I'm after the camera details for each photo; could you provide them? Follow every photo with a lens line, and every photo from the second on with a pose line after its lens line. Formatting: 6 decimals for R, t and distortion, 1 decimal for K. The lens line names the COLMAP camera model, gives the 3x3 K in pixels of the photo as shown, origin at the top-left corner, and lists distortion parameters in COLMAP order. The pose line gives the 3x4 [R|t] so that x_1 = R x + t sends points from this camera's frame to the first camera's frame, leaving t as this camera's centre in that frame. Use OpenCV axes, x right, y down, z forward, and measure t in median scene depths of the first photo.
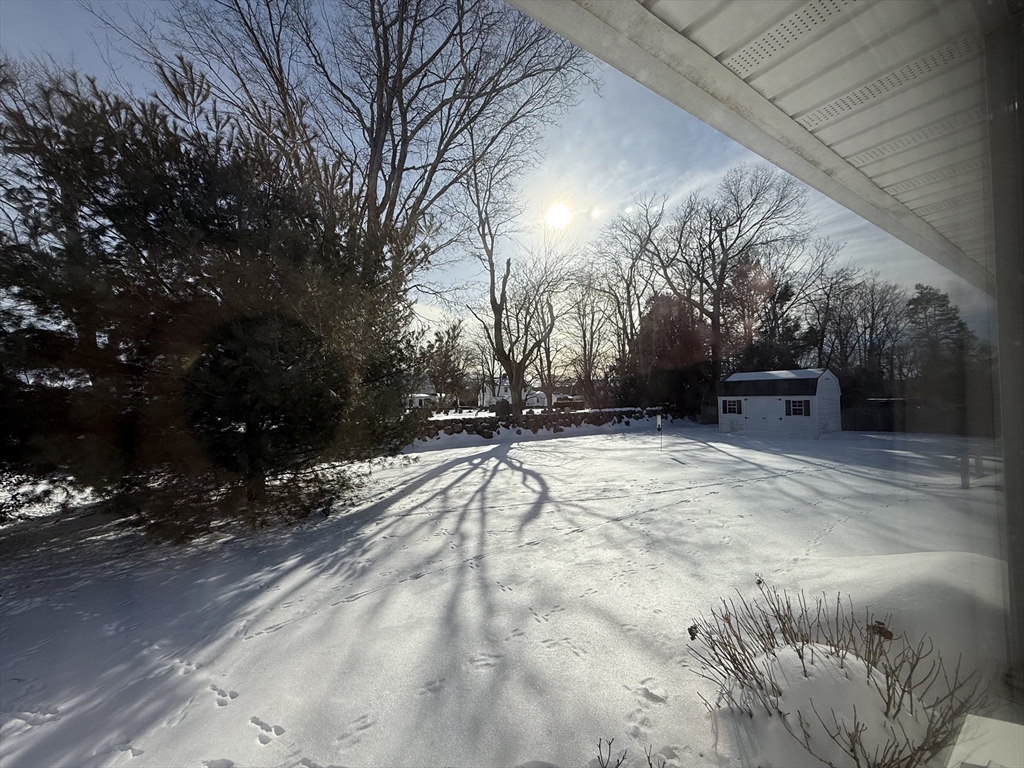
lens RADIAL K [[424.1, 0, 505.3], [0, 424.1, 386.6], [0, 0, 1]] dist [0.000113, -0.000096]
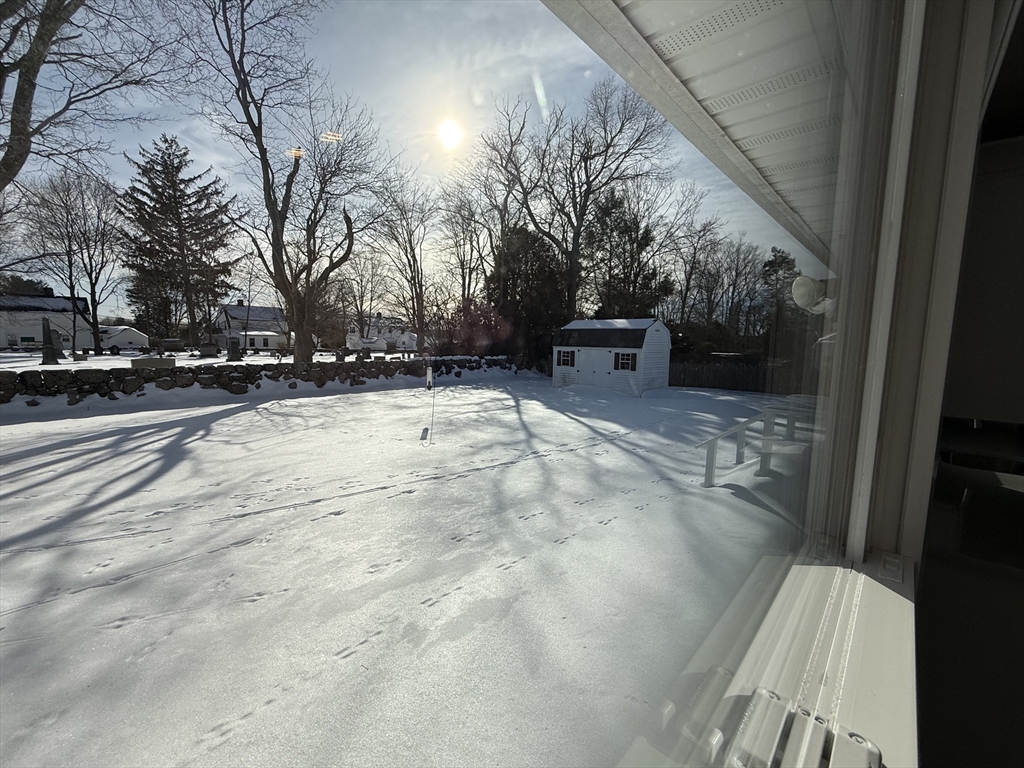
lens RADIAL K [[424.1, 0, 530.2], [0, 424.1, 388.7], [0, 0, 1]] dist [0.000113, -0.000096]
pose [[0.968143, 0.004984, 0.250348, 0.204002], [-0.038648, 0.990795, 0.129734, -0.001292], [-0.247397, -0.135277, 0.959424, 0.133980]]
